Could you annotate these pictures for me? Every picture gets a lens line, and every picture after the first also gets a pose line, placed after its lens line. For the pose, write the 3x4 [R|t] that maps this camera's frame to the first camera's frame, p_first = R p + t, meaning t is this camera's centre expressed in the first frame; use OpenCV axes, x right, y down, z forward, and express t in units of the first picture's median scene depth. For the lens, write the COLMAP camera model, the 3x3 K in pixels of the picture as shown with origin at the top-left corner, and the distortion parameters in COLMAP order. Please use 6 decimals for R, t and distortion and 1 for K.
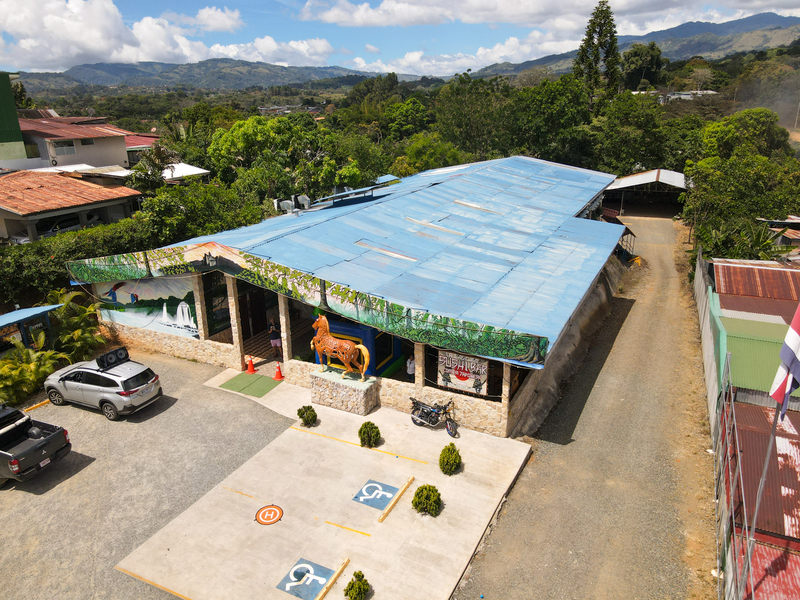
lens RADIAL K [[587.8, 0, 400.0], [0, 587.8, 300.0], [0, 0, 1]] dist [0.009512, 0.010058]
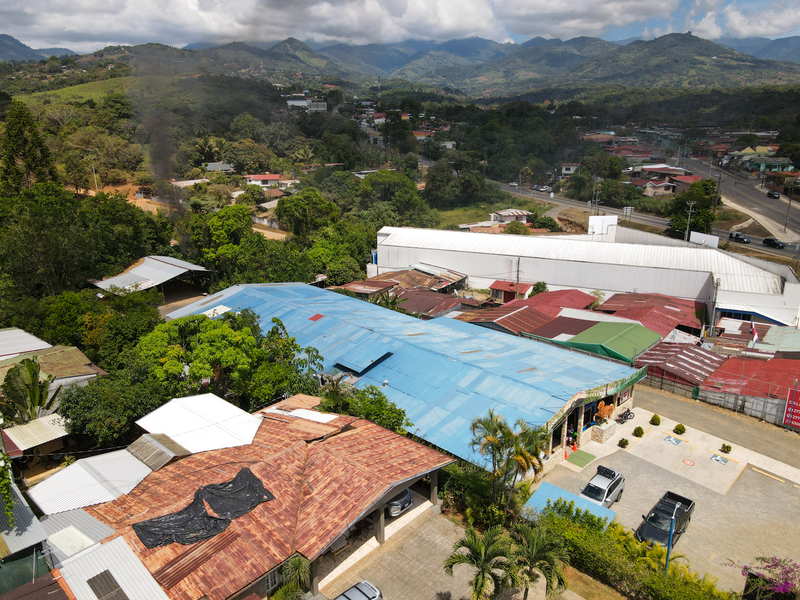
lens RADIAL K [[587.8, 0, 400.0], [0, 587.8, 300.0], [0, 0, 1]] dist [0.009512, 0.010058]
pose [[0.318105, -0.269106, 0.909061, -2.002838], [0.309479, 0.935816, 0.168732, -0.819036], [-0.896121, 0.227661, 0.380970, 0.696912]]
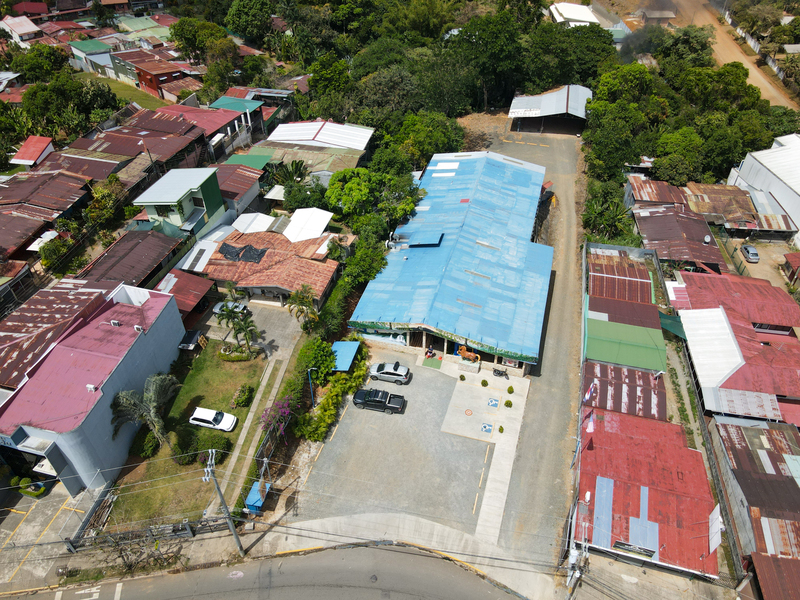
lens RADIAL K [[587.8, 0, 400.0], [0, 587.8, 300.0], [0, 0, 1]] dist [0.009512, 0.010058]
pose [[0.984798, -0.103313, 0.139643, -0.787393], [0.046076, 0.930469, 0.363461, -1.209988], [-0.167484, -0.351501, 0.921084, -1.532846]]
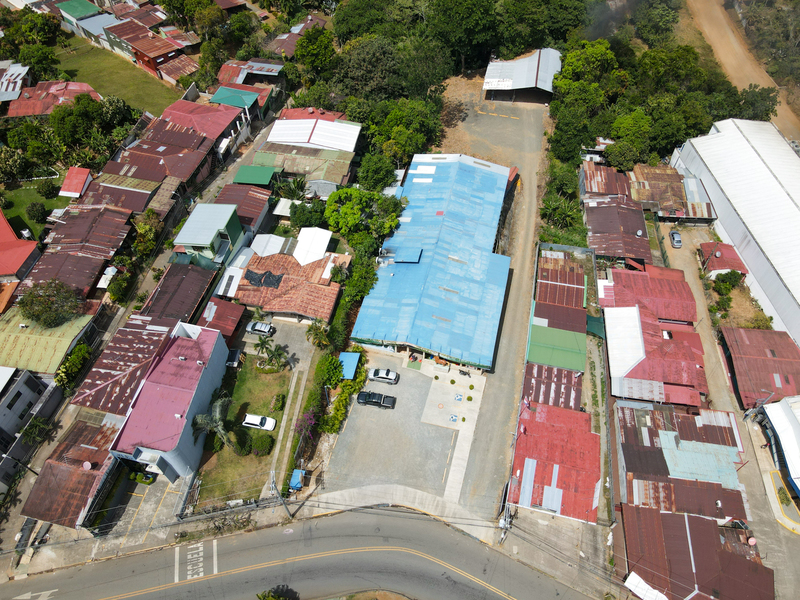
lens RADIAL K [[587.8, 0, 400.0], [0, 587.8, 300.0], [0, 0, 1]] dist [0.009512, 0.010058]
pose [[0.978702, -0.157897, 0.131191, -0.793510], [0.058283, 0.826487, 0.559930, -2.403622], [-0.196839, -0.540358, 0.818088, -1.932559]]
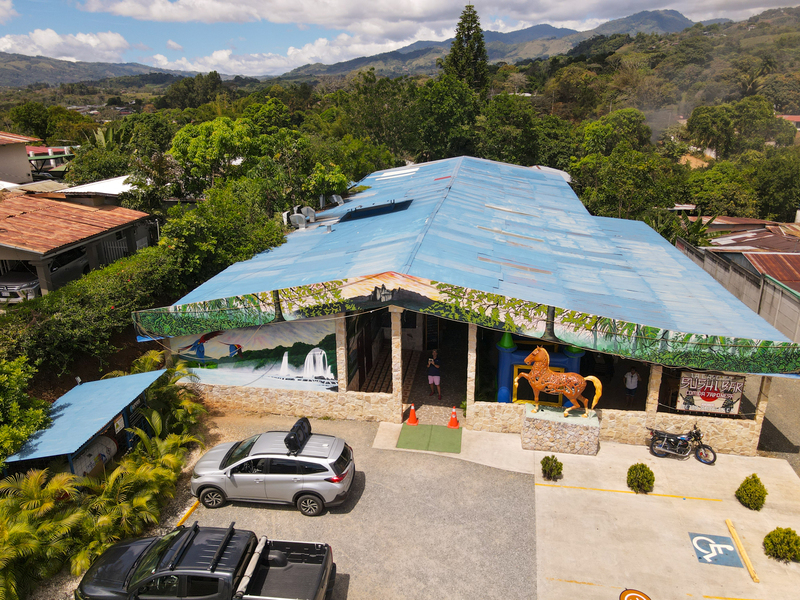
lens RADIAL K [[587.8, 0, 400.0], [0, 587.8, 300.0], [0, 0, 1]] dist [0.009512, 0.010058]
pose [[0.956319, -0.092032, 0.277460, -0.512288], [0.092334, 0.995656, 0.012010, -0.065896], [-0.277360, 0.014134, 0.960662, 0.211257]]
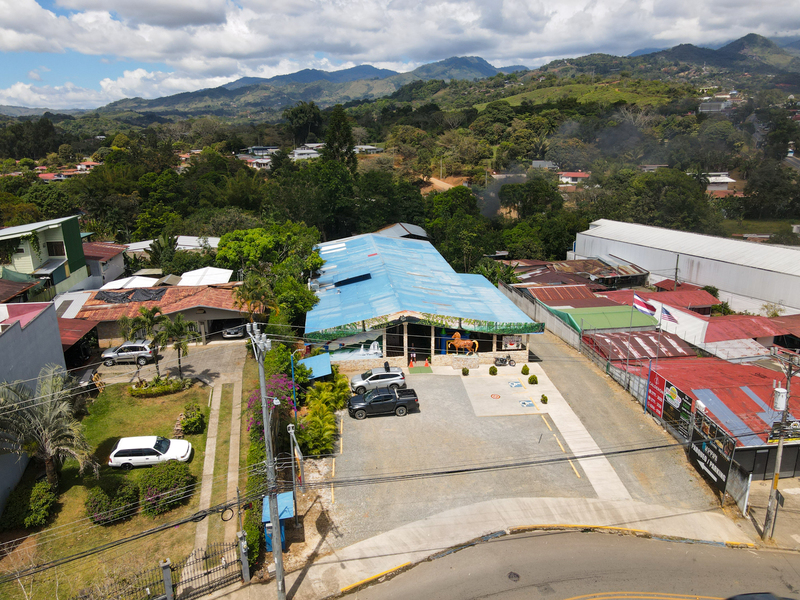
lens RADIAL K [[587.8, 0, 400.0], [0, 587.8, 300.0], [0, 0, 1]] dist [0.009512, 0.010058]
pose [[0.842078, -0.145212, 0.519440, -1.470085], [0.173748, 0.984770, -0.006370, -0.122594], [-0.510603, 0.095616, 0.854483, -0.927665]]
